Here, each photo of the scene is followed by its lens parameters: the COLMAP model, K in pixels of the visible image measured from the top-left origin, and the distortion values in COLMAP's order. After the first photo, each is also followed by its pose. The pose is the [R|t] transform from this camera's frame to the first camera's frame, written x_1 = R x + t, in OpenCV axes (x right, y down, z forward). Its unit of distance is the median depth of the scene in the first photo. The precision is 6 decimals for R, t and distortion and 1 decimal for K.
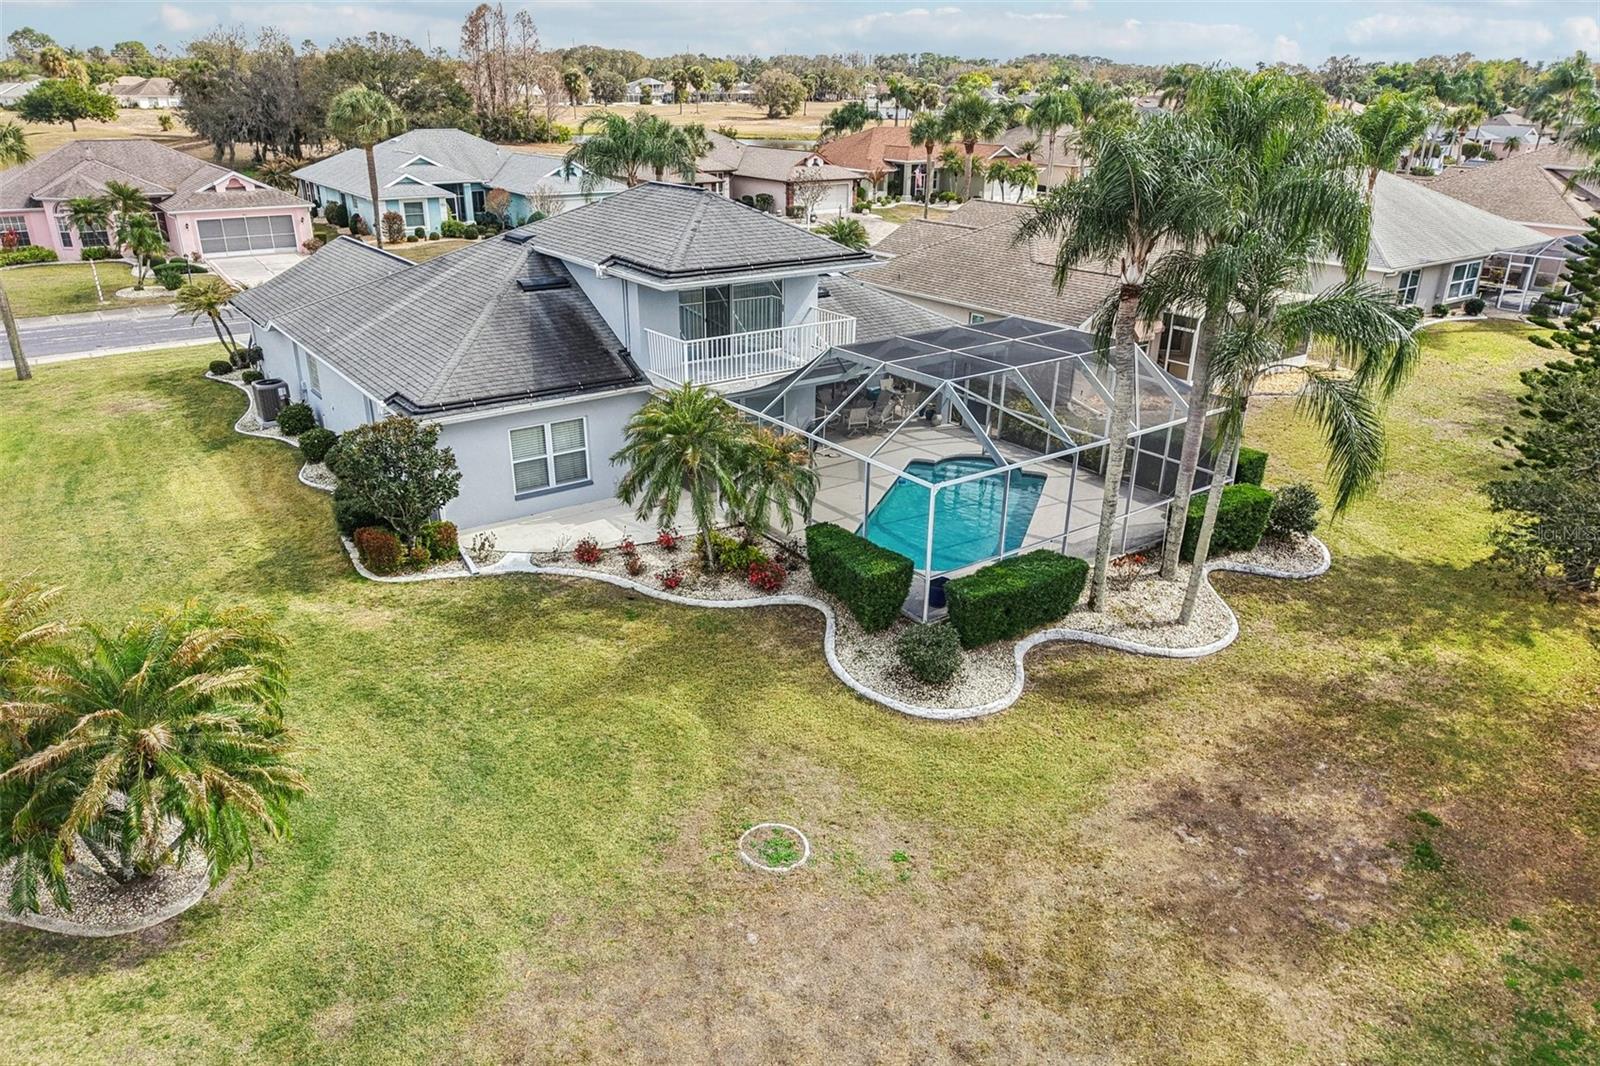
lens RADIAL K [[1089.4, 0, 799.5], [0, 1089.4, 532.3], [0, 0, 1]] dist [0.014334, -0.009607]
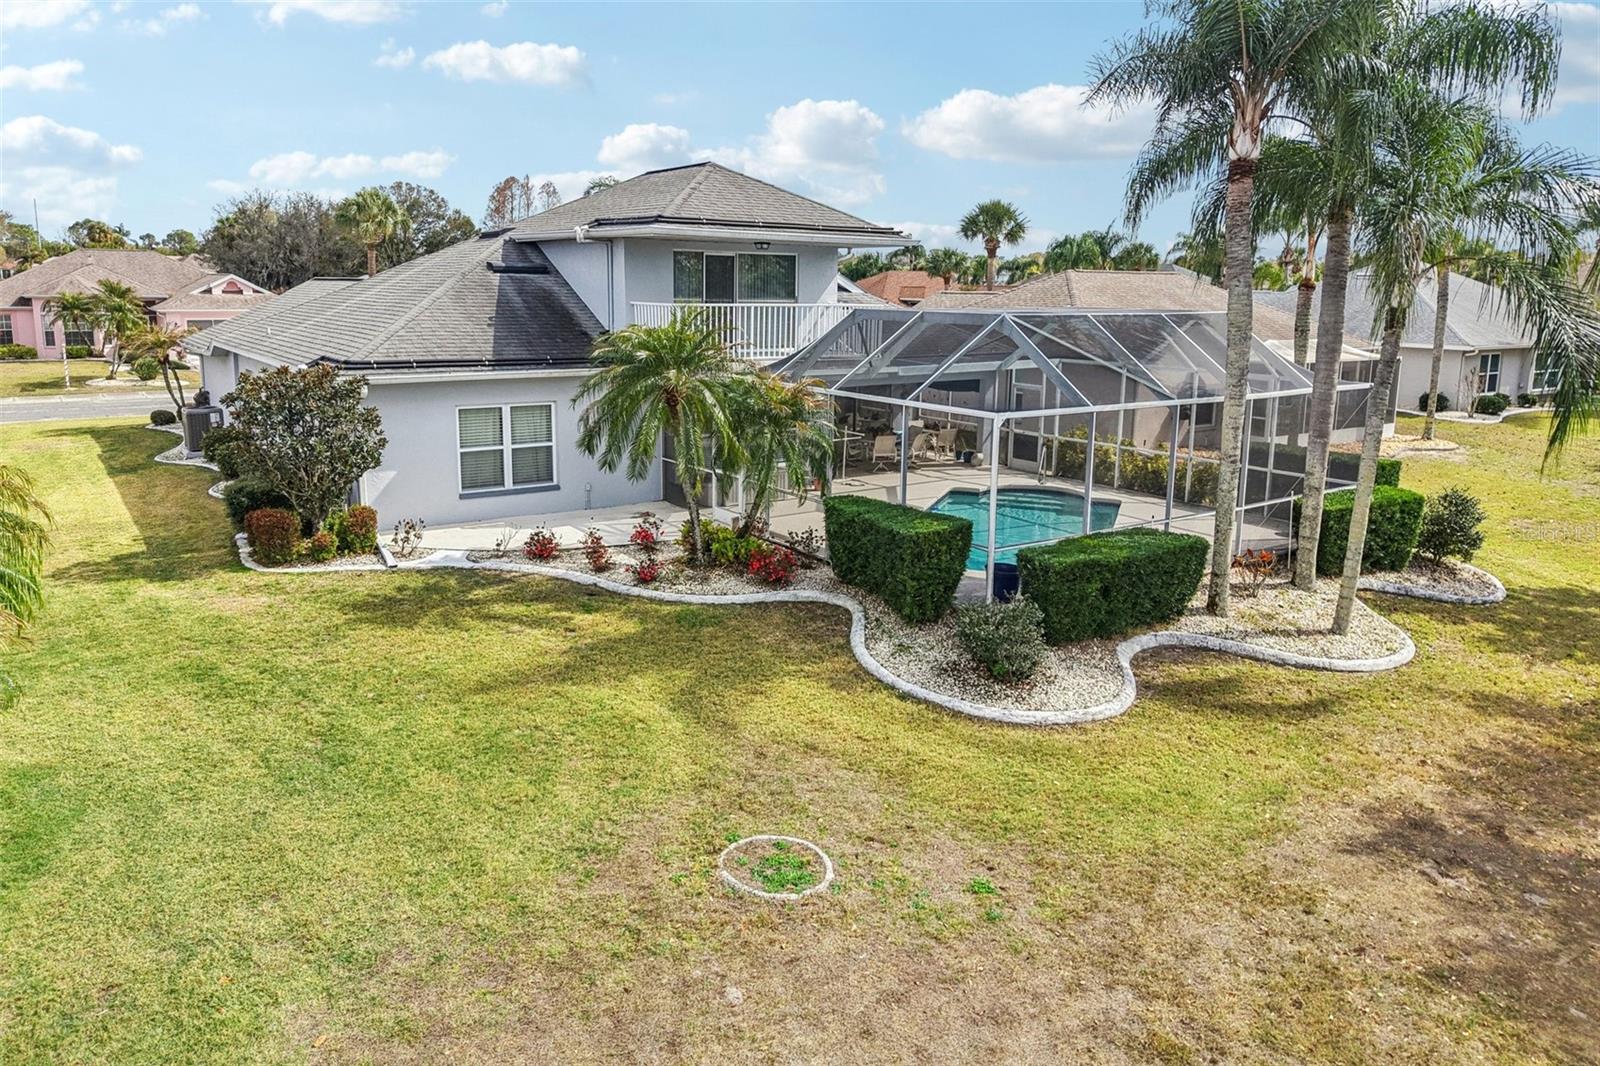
lens RADIAL K [[1089.4, 0, 782.8], [0, 1089.4, 472.6], [0, 0, 1]] dist [0.014334, -0.009607]
pose [[0.999619, 0.004234, -0.027266, -0.002622], [-0.010775, 0.969595, -0.244479, 0.165112], [0.025402, 0.244679, 0.969271, 0.258020]]
